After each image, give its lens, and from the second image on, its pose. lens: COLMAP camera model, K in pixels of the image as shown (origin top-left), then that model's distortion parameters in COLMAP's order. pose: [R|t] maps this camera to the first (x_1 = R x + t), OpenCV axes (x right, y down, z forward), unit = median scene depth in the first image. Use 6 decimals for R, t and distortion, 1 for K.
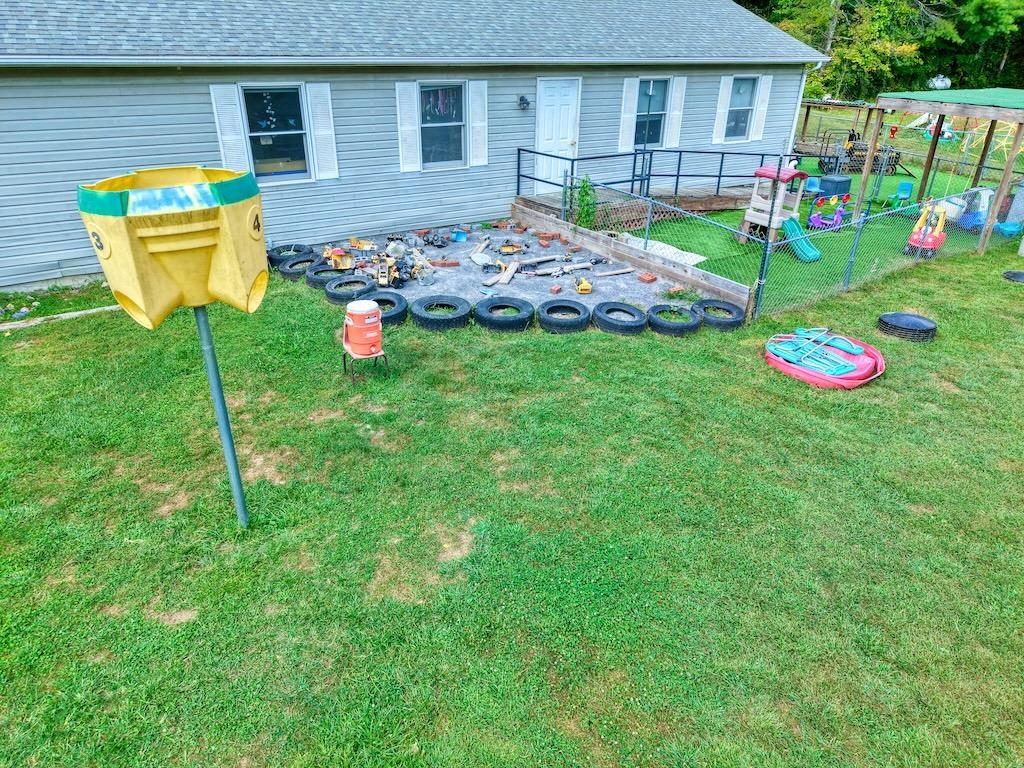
lens RADIAL K [[686.2, 0, 512.0], [0, 686.2, 384.0], [0, 0, 1]] dist [0.063327, -0.053505]
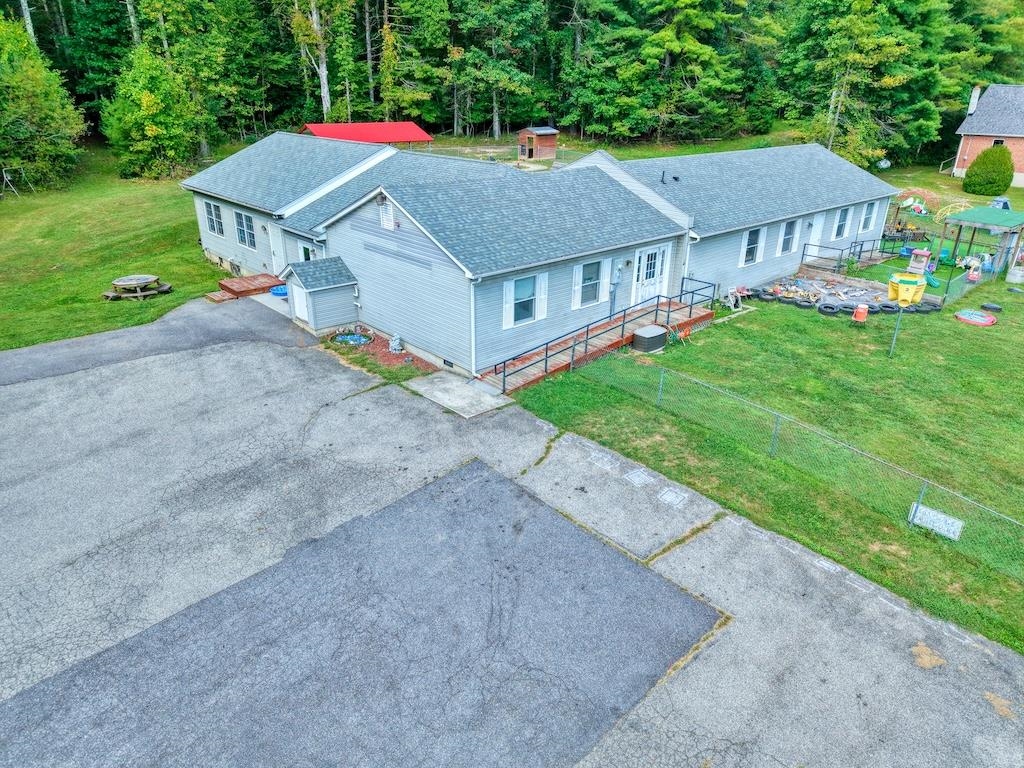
lens RADIAL K [[690.6, 0, 512.0], [0, 690.6, 384.0], [0, 0, 1]] dist [0.054484, -0.061972]
pose [[0.990129, -0.056982, 0.128050, -1.528777], [0.063113, 0.997021, -0.044338, 0.199409], [-0.125142, 0.051982, 0.990776, -1.375710]]
